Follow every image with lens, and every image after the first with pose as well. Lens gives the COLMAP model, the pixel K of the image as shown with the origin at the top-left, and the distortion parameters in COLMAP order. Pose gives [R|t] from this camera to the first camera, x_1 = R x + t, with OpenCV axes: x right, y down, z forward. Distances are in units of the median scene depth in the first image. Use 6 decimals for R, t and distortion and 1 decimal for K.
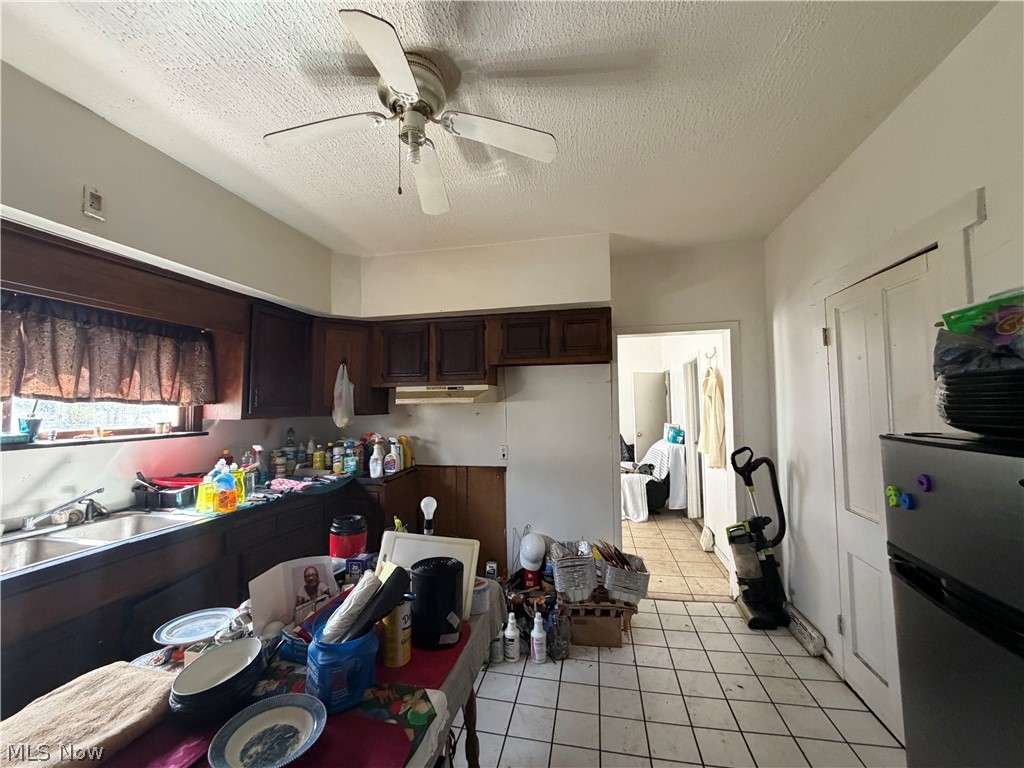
lens RADIAL K [[407.7, 0, 509.5], [0, 407.7, 384.5], [0, 0, 1]] dist [0.000379, 0.000008]
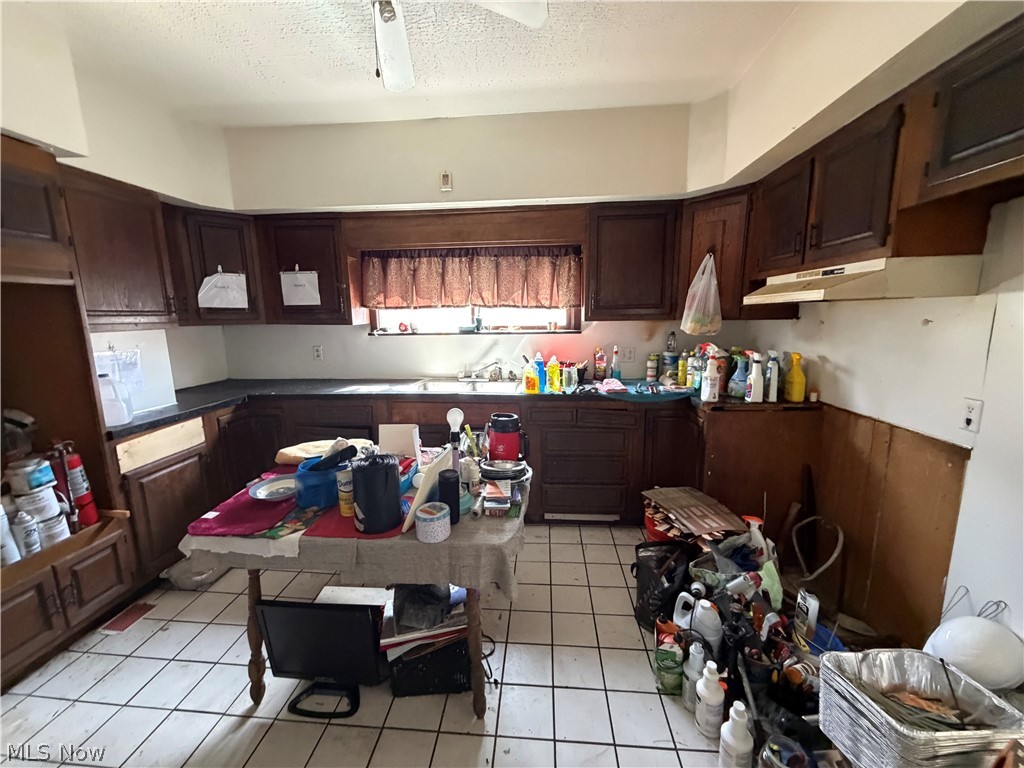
lens RADIAL K [[407.7, 0, 509.5], [0, 407.7, 384.5], [0, 0, 1]] dist [0.000379, 0.000008]
pose [[0.126552, 0.174724, -0.976451, 0.475674], [0.062492, 0.981005, 0.183639, 0.038652], [0.989990, -0.084261, 0.113229, 0.679338]]
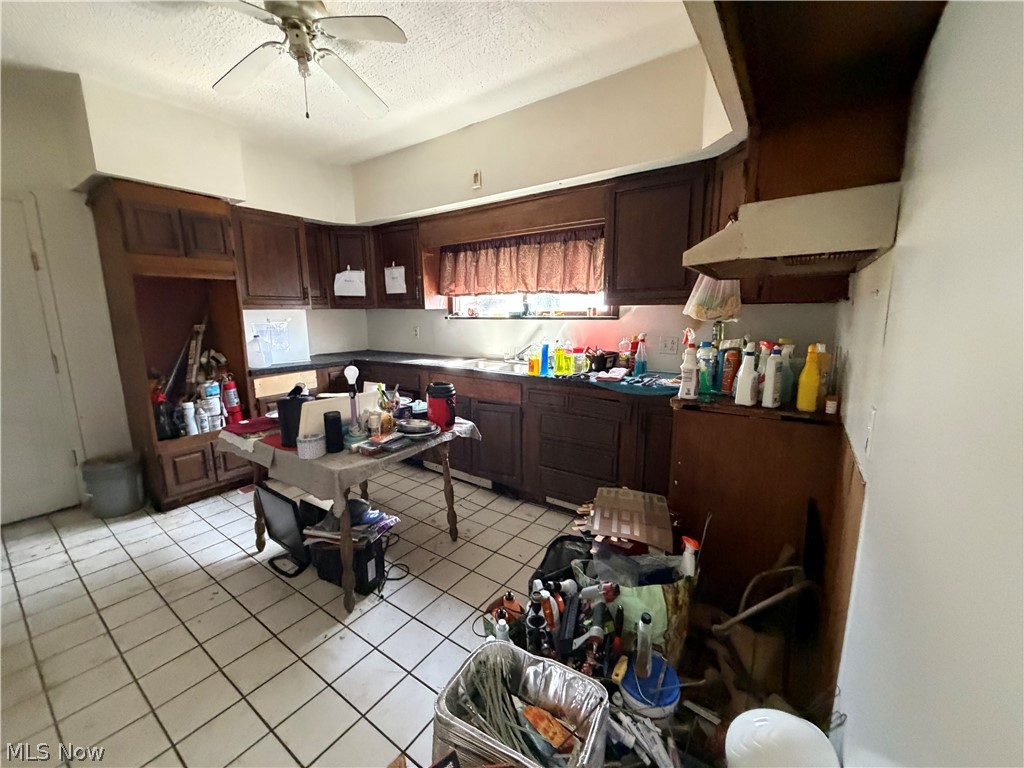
lens RADIAL K [[407.7, 0, 509.5], [0, 407.7, 384.5], [0, 0, 1]] dist [0.000379, 0.000008]
pose [[-0.392990, 0.169940, -0.903703, 0.464466], [0.055007, 0.985359, 0.161375, 0.108246], [0.917896, 0.013708, -0.396585, 1.256298]]
